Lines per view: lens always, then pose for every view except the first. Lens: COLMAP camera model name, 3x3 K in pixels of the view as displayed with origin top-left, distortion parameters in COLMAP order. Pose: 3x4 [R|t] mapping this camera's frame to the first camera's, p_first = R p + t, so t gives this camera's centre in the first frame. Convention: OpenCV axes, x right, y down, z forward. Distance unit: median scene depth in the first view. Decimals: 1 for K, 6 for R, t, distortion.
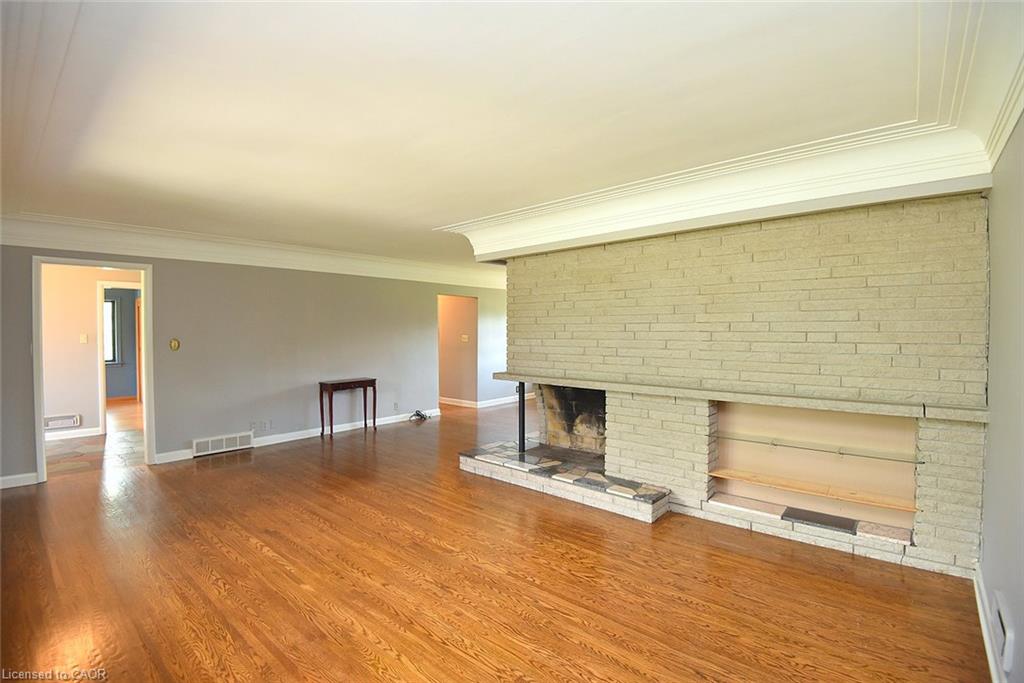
lens RADIAL K [[473.5, 0, 515.6], [0, 473.5, 337.1], [0, 0, 1]] dist [-0.021873, -0.015302]
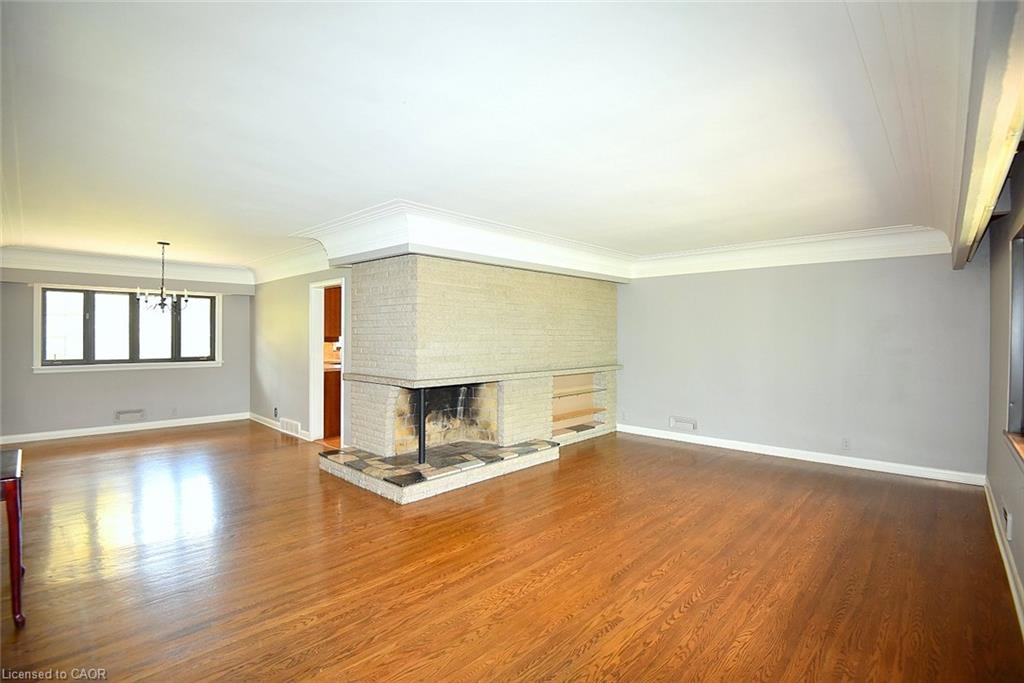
lens RADIAL K [[473.5, 0, 515.6], [0, 473.5, 337.1], [0, 0, 1]] dist [-0.021873, -0.015302]
pose [[0.038895, 0.001474, 0.999242, -0.984153], [0.010963, 0.999938, -0.001901, -0.002424], [-0.999183, 0.011028, 0.038877, 0.834091]]
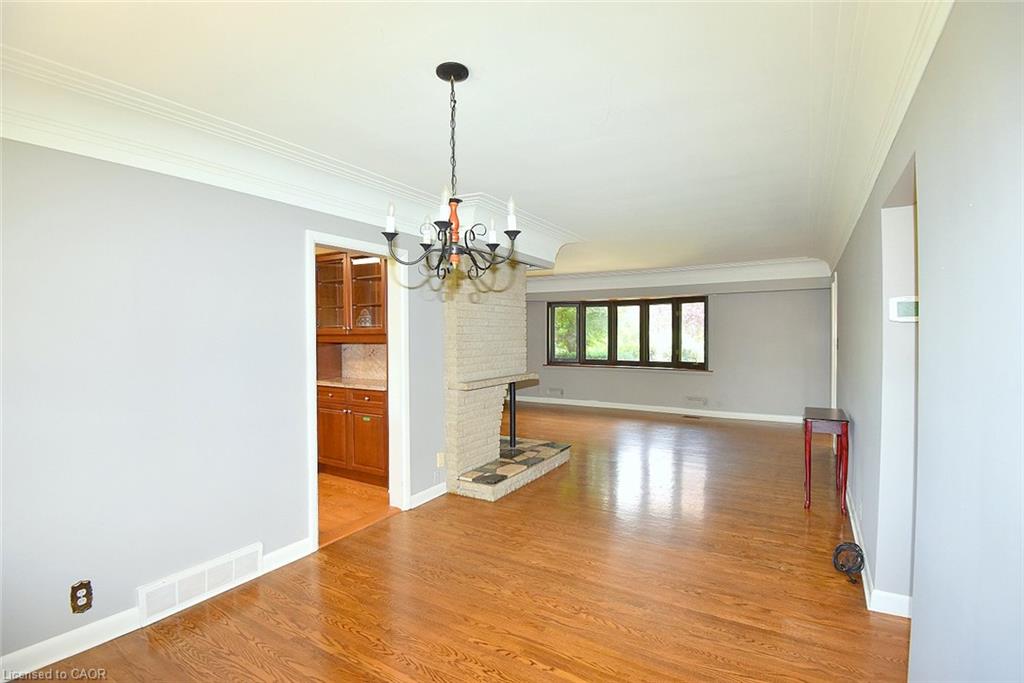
lens RADIAL K [[473.5, 0, 515.6], [0, 473.5, 337.1], [0, 0, 1]] dist [-0.021873, -0.015302]
pose [[-0.985857, 0.008910, -0.167349, 0.193426], [0.005376, 0.999753, 0.021557, -0.030685], [0.167500, 0.020352, -0.985662, 2.202043]]
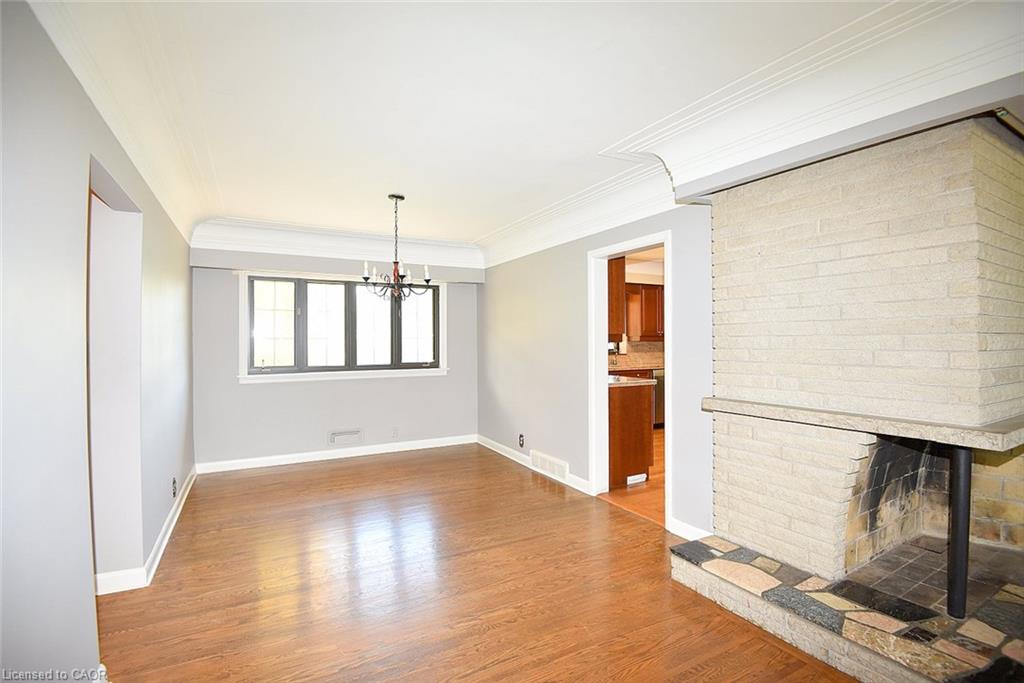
lens RADIAL K [[473.5, 0, 515.6], [0, 473.5, 337.1], [0, 0, 1]] dist [-0.021873, -0.015302]
pose [[0.348982, 0.007274, 0.937101, -0.518752], [0.016038, 0.999777, -0.013734, 0.003295], [-0.936992, 0.019822, 0.348788, 1.308466]]
